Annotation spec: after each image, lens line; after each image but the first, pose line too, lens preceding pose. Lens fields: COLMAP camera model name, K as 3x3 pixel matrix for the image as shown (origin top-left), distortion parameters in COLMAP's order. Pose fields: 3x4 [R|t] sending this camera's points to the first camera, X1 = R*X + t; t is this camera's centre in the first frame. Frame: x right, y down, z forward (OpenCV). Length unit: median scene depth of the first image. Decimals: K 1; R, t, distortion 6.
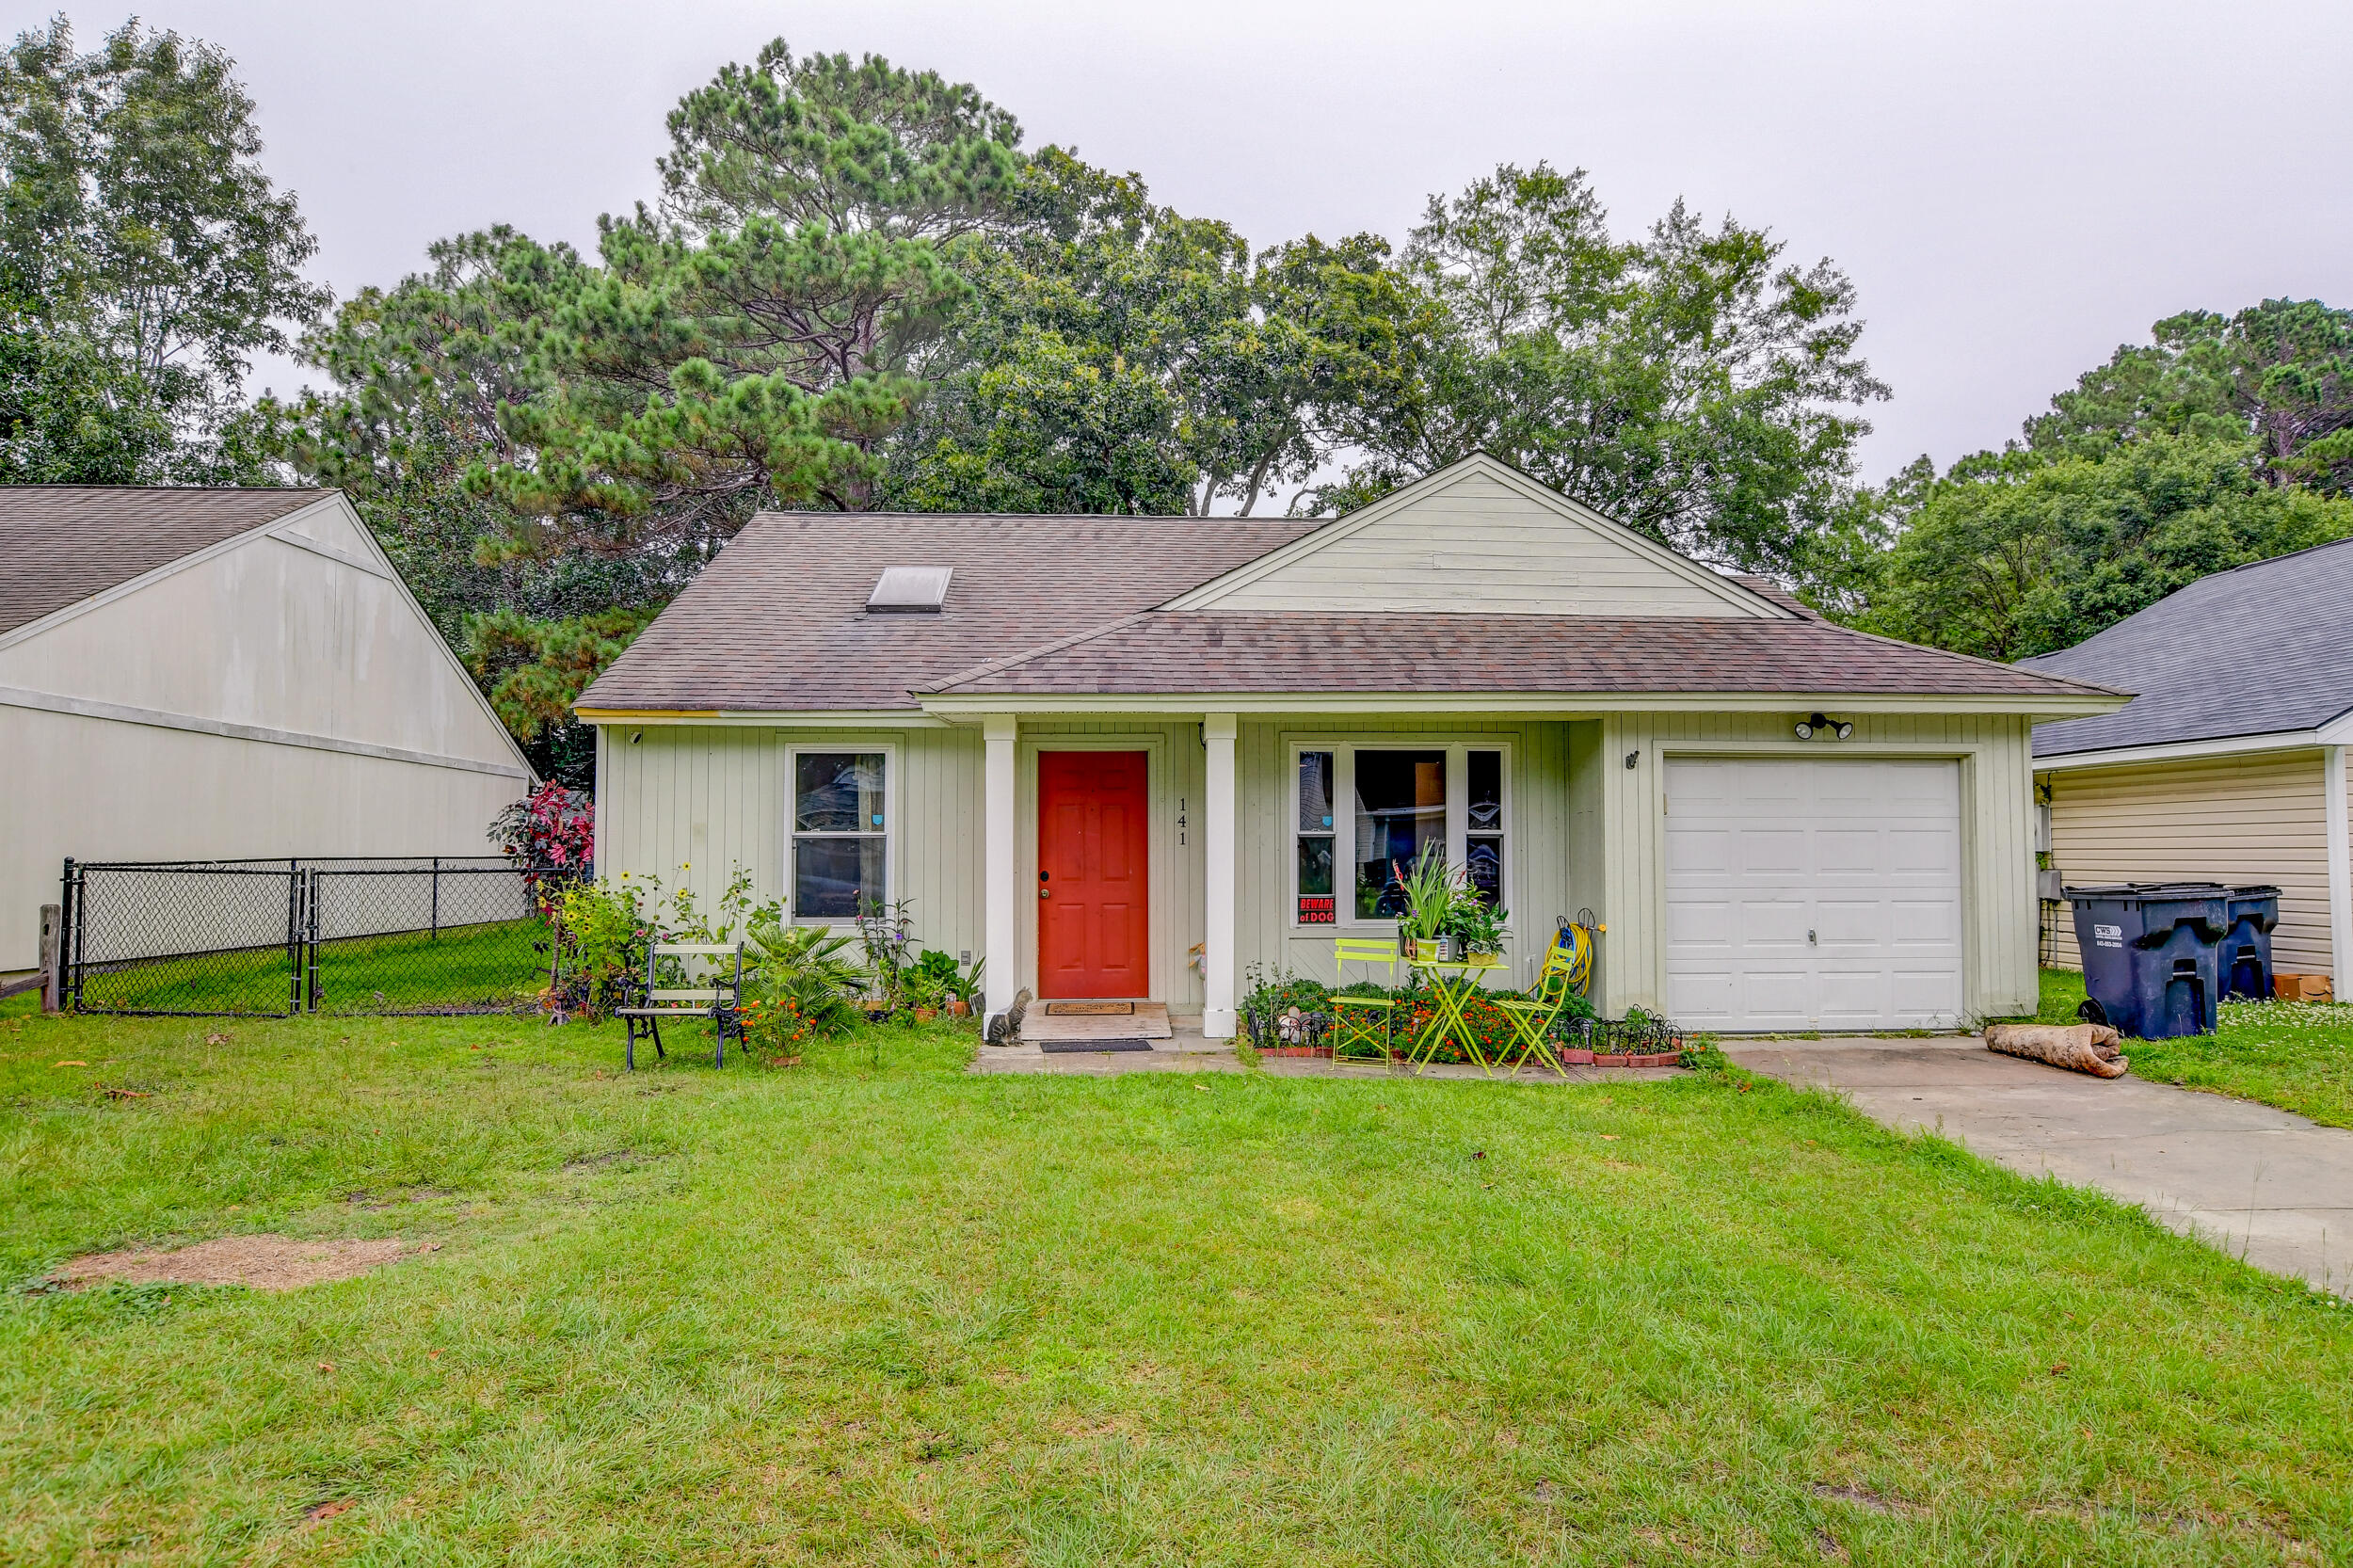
lens RADIAL K [[1237.1, 0, 1176.5], [0, 1237.1, 784.0], [0, 0, 1]] dist [-0.005552, 0.001386]
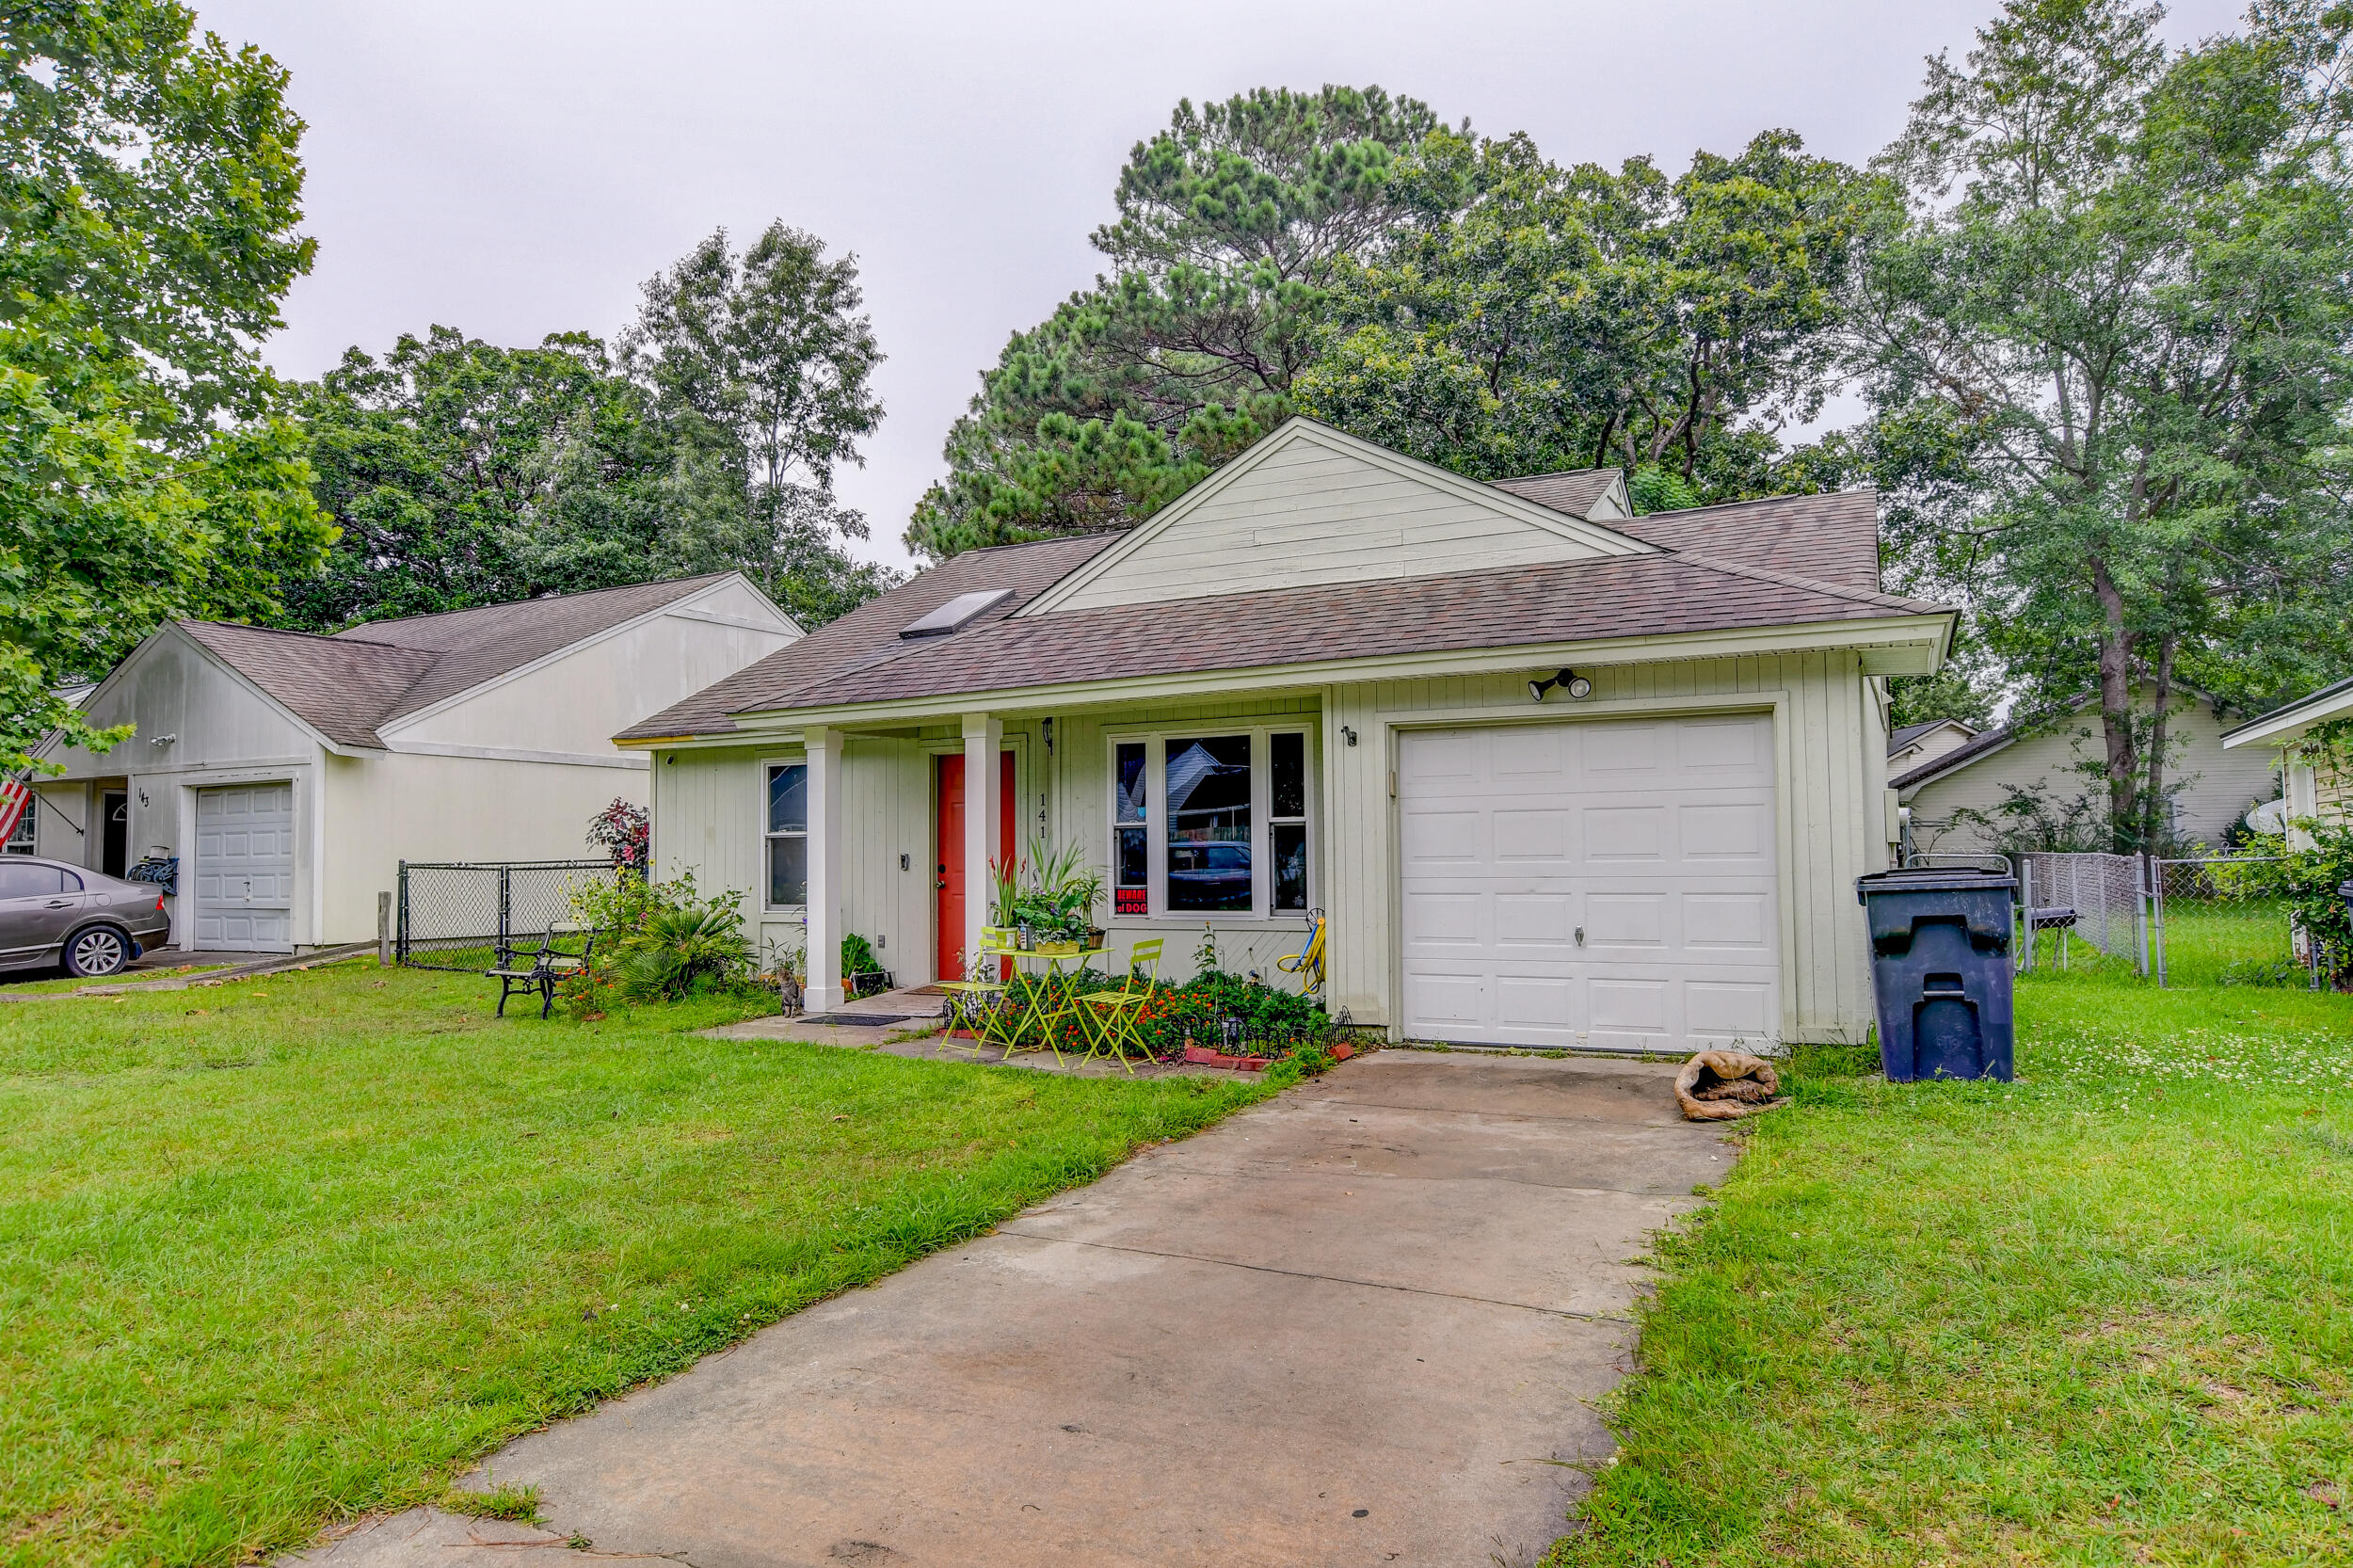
lens RADIAL K [[1237.1, 0, 1176.5], [0, 1237.1, 784.0], [0, 0, 1]] dist [-0.005552, 0.001386]
pose [[0.893065, -0.036404, -0.448452, 0.579469], [0.036811, 0.999292, -0.007815, 0.015690], [0.448419, -0.009529, 0.893773, 0.117359]]
